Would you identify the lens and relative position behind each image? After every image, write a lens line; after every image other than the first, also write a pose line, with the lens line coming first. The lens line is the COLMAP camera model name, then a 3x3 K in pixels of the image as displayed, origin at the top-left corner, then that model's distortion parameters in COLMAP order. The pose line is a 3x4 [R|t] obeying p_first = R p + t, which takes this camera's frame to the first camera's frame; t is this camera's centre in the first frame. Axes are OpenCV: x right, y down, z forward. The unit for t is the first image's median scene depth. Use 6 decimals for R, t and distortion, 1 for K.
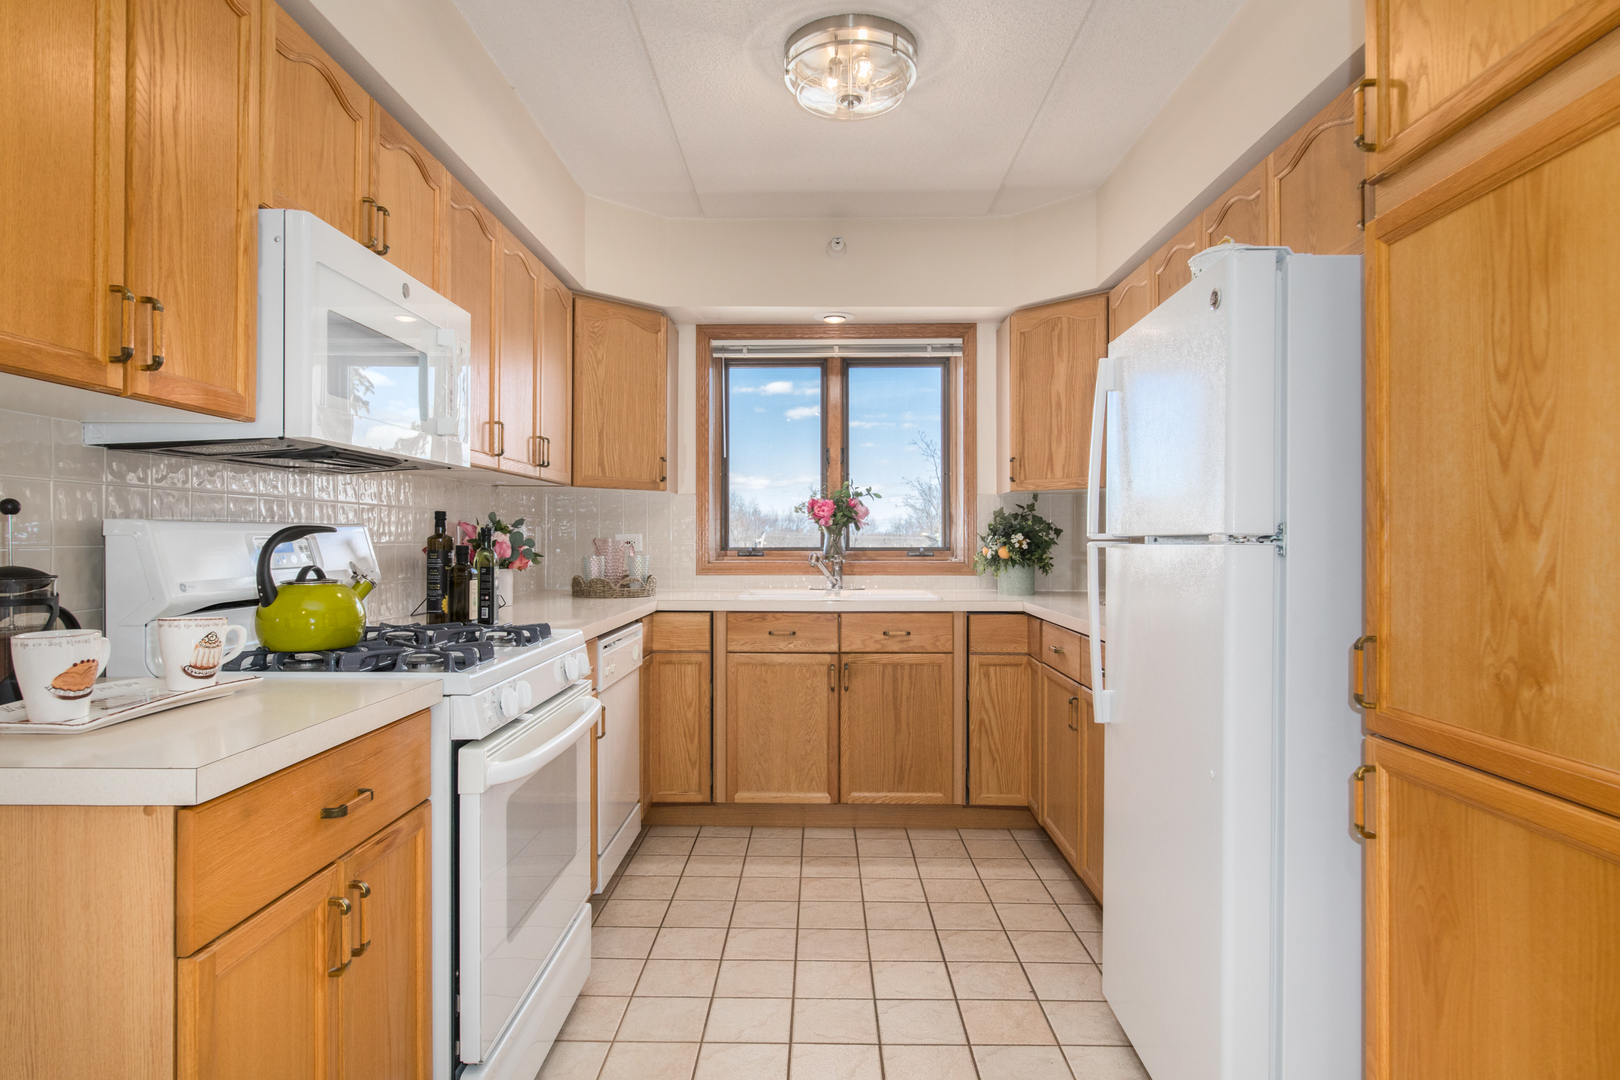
lens RADIAL K [[935.1, 0, 809.5], [0, 935.1, 535.3], [0, 0, 1]] dist [0.003306, -0.004889]
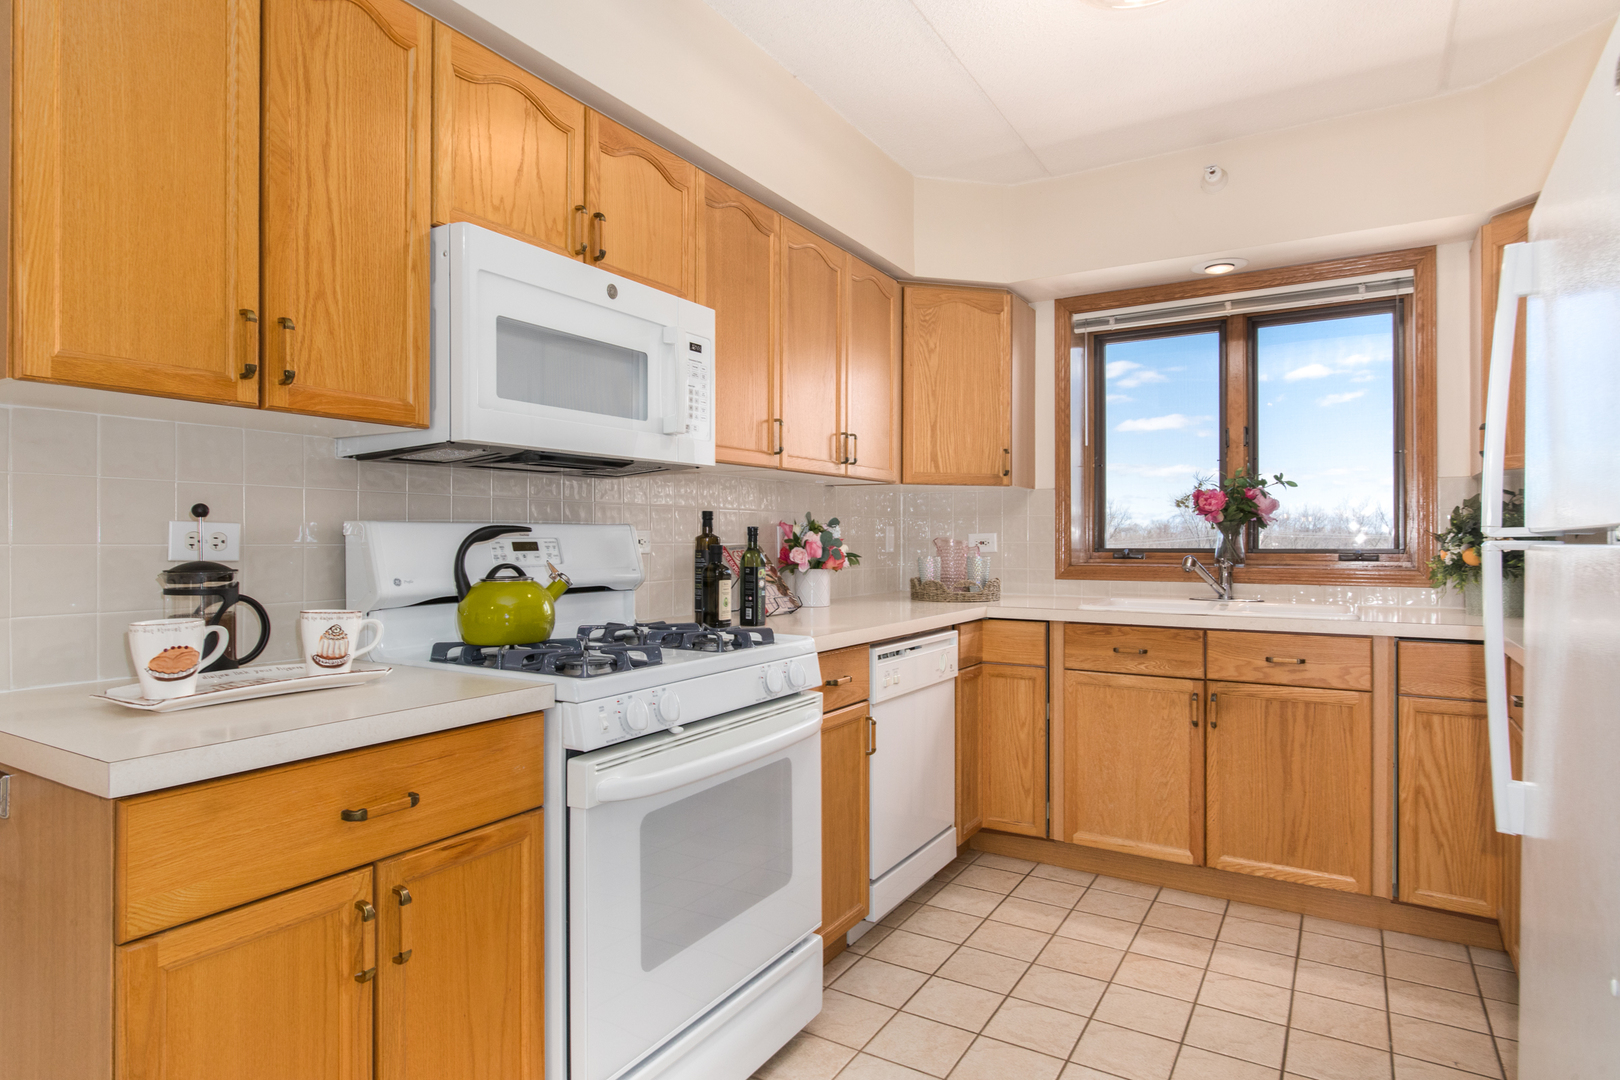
lens RADIAL K [[903.3, 0, 808.0], [0, 903.3, 538.2], [0, 0, 1]] dist [0.001143, -0.005301]
pose [[0.855951, -0.002667, -0.517050, 0.176115], [0.003505, 0.999994, 0.000644, 0.002740], [0.517045, -0.002363, 0.855955, 0.196078]]
